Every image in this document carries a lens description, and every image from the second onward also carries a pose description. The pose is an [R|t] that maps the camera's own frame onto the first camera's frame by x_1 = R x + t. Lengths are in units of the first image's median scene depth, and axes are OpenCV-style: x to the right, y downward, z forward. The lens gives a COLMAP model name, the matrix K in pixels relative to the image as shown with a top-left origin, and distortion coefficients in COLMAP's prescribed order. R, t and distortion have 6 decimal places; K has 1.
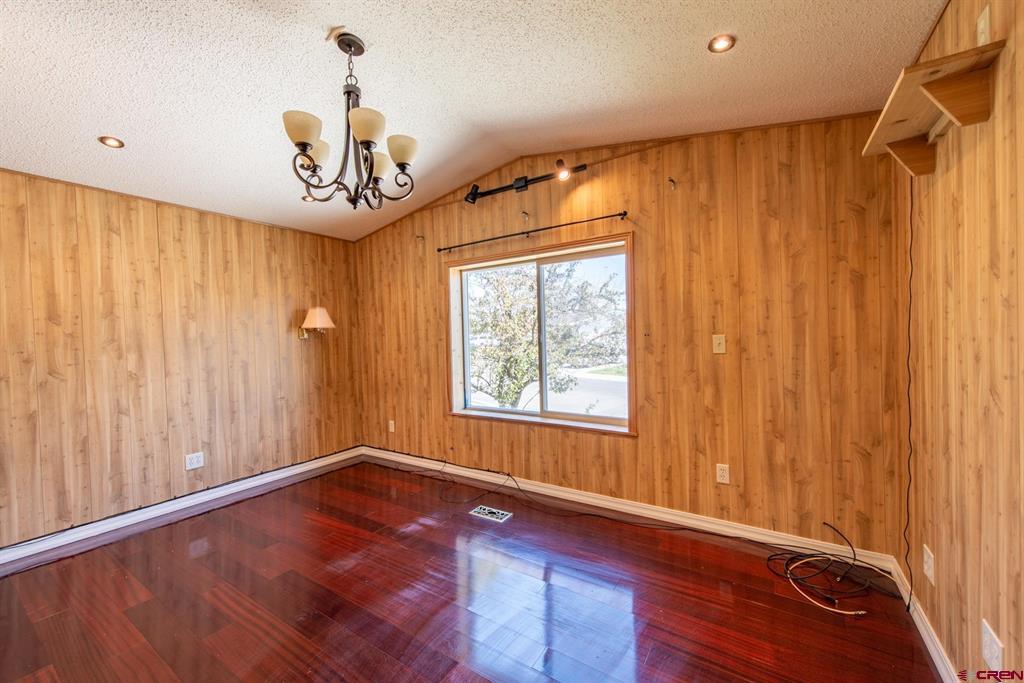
lens RADIAL K [[400.8, 0, 512.0], [0, 400.8, 341.5], [0, 0, 1]] dist [0.011887, -0.004259]
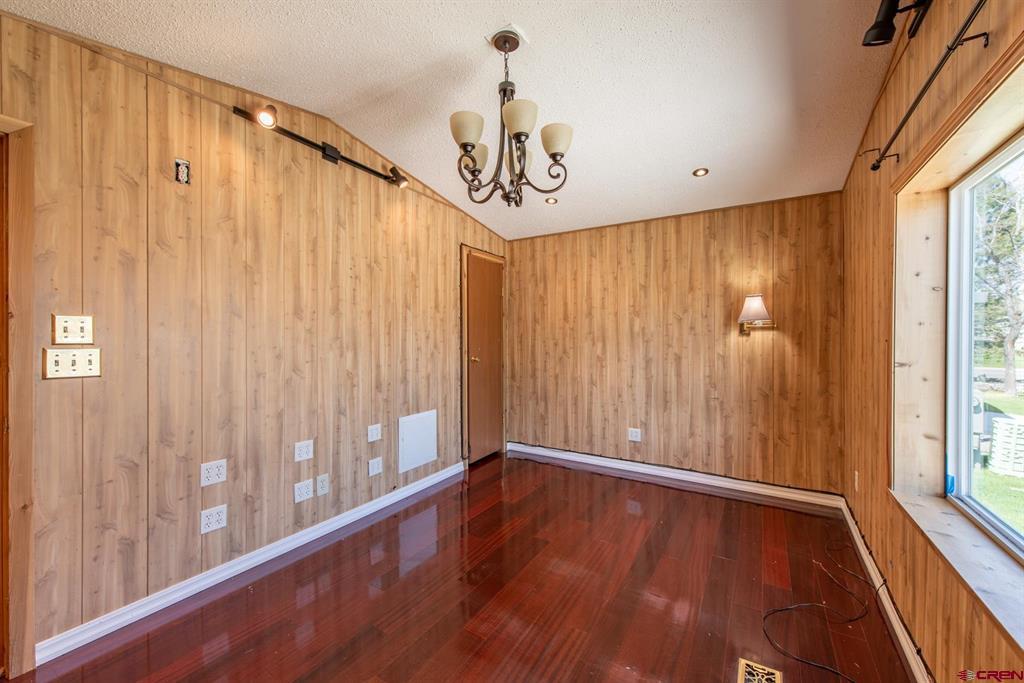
lens RADIAL K [[400.8, 0, 512.0], [0, 400.8, 341.5], [0, 0, 1]] dist [0.011887, -0.004259]
pose [[0.026561, 0.038406, -0.998909, 0.367428], [-0.015632, 0.999155, 0.038000, -0.018229], [0.999525, 0.014605, 0.027139, 0.586016]]
